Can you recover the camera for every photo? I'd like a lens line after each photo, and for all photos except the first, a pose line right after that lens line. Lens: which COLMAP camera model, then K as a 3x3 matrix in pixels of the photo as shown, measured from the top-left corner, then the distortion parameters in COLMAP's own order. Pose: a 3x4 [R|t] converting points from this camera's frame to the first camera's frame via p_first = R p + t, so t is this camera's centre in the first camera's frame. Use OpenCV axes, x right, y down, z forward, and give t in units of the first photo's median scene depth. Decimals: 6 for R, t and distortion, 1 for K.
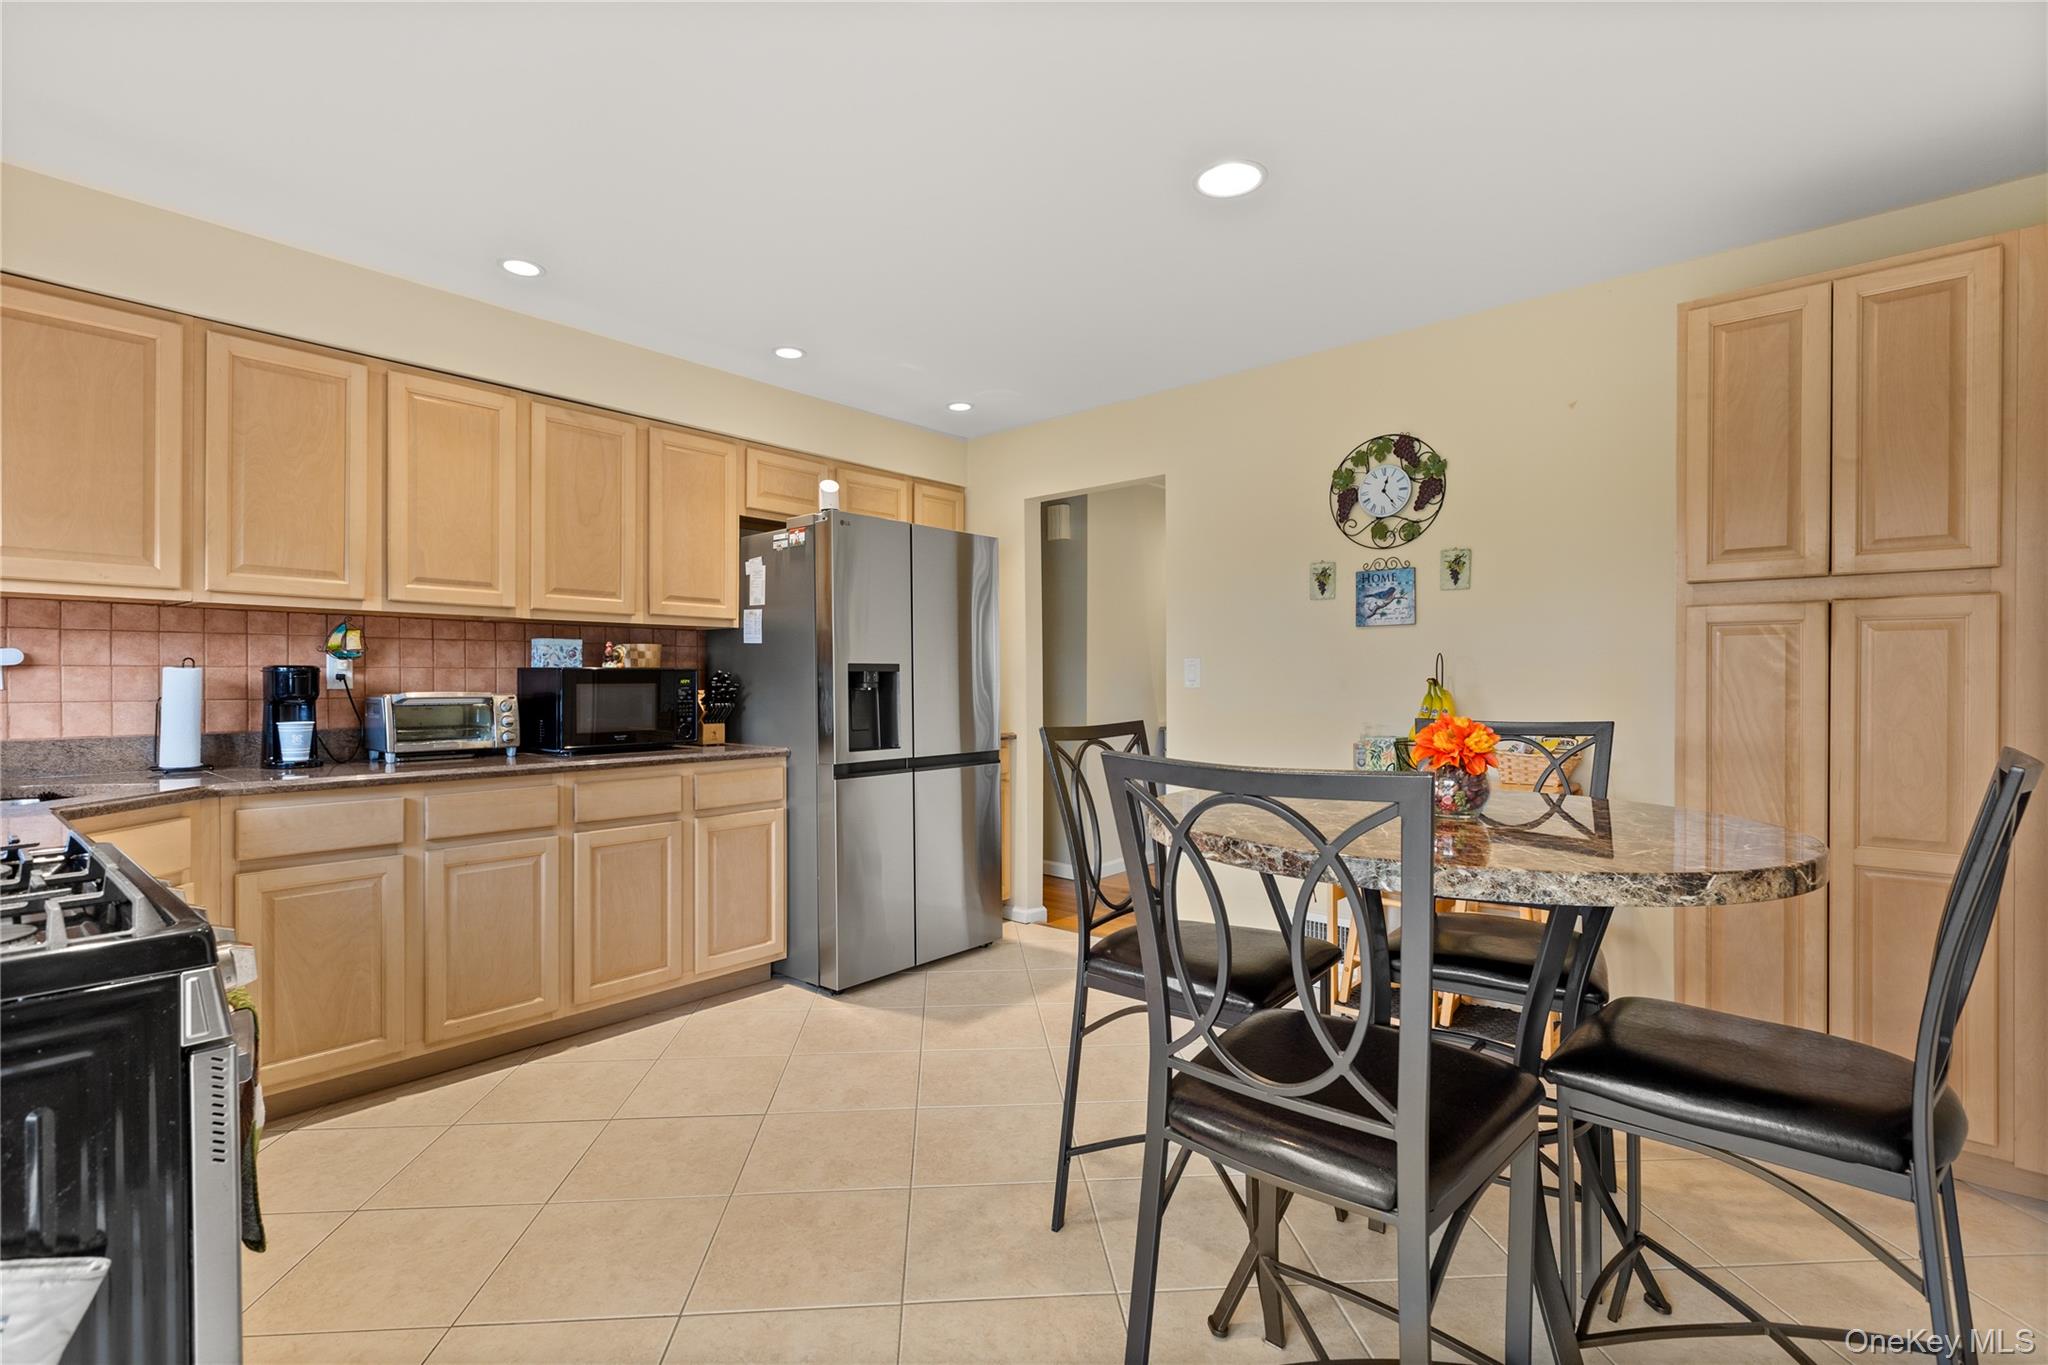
lens RADIAL K [[947.7, 0, 1022.6], [0, 947.7, 687.0], [0, 0, 1]] dist [0.004705, 0.000824]
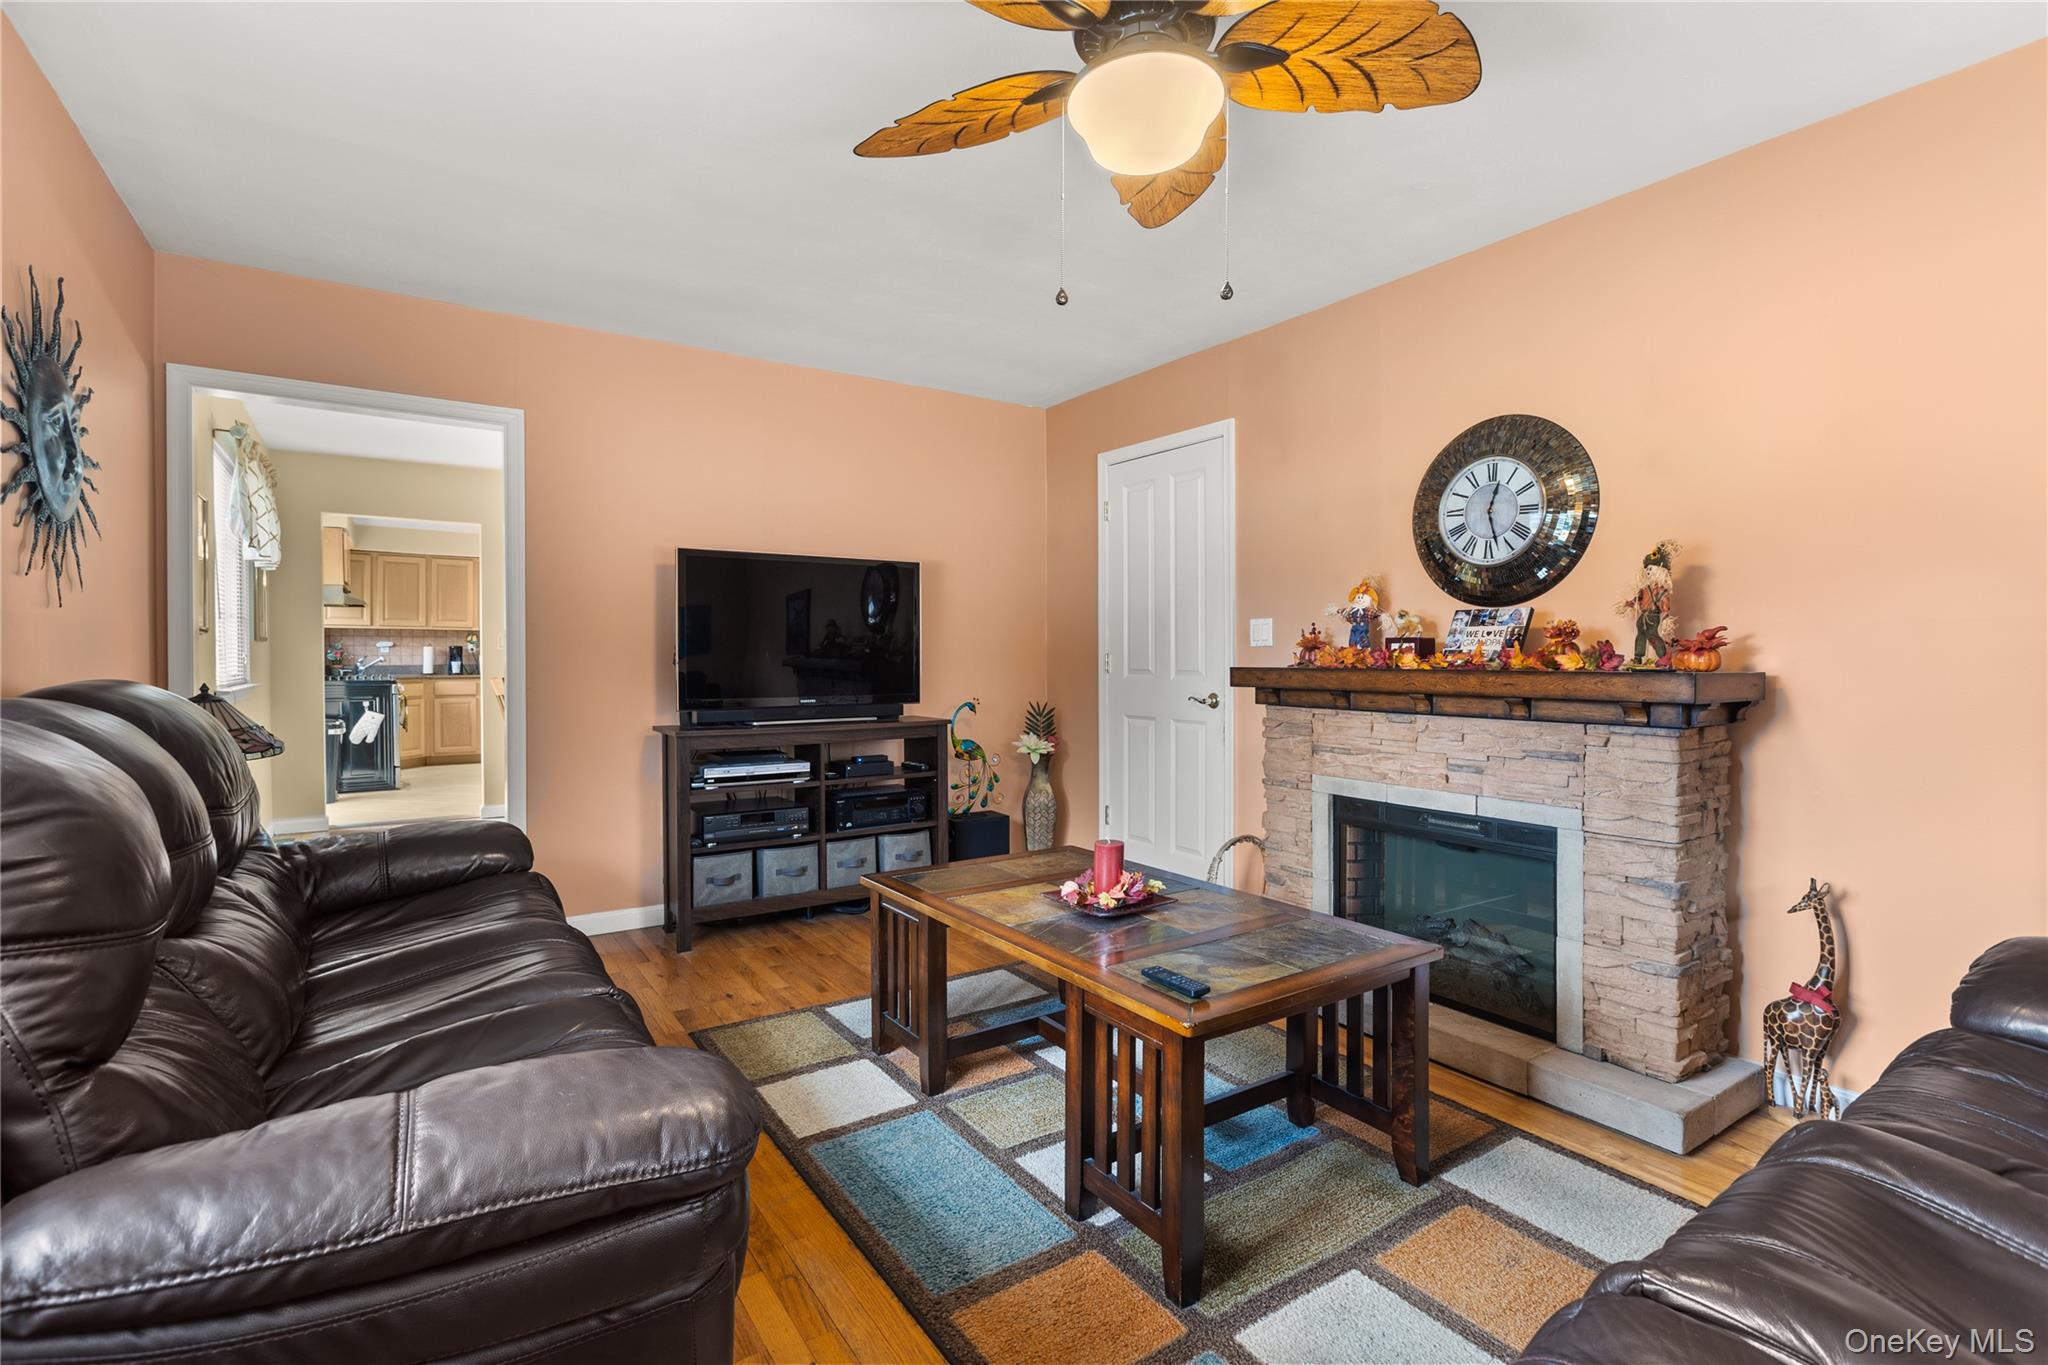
lens RADIAL K [[947.7, 0, 1024.1], [0, 947.7, 669.5], [0, 0, 1]] dist [0.004705, 0.000824]
pose [[0.964094, 0.005375, -0.265508, 2.090127], [-0.003671, 0.999969, 0.006913, 0.030780], [0.265538, -0.005690, 0.964084, -1.742982]]
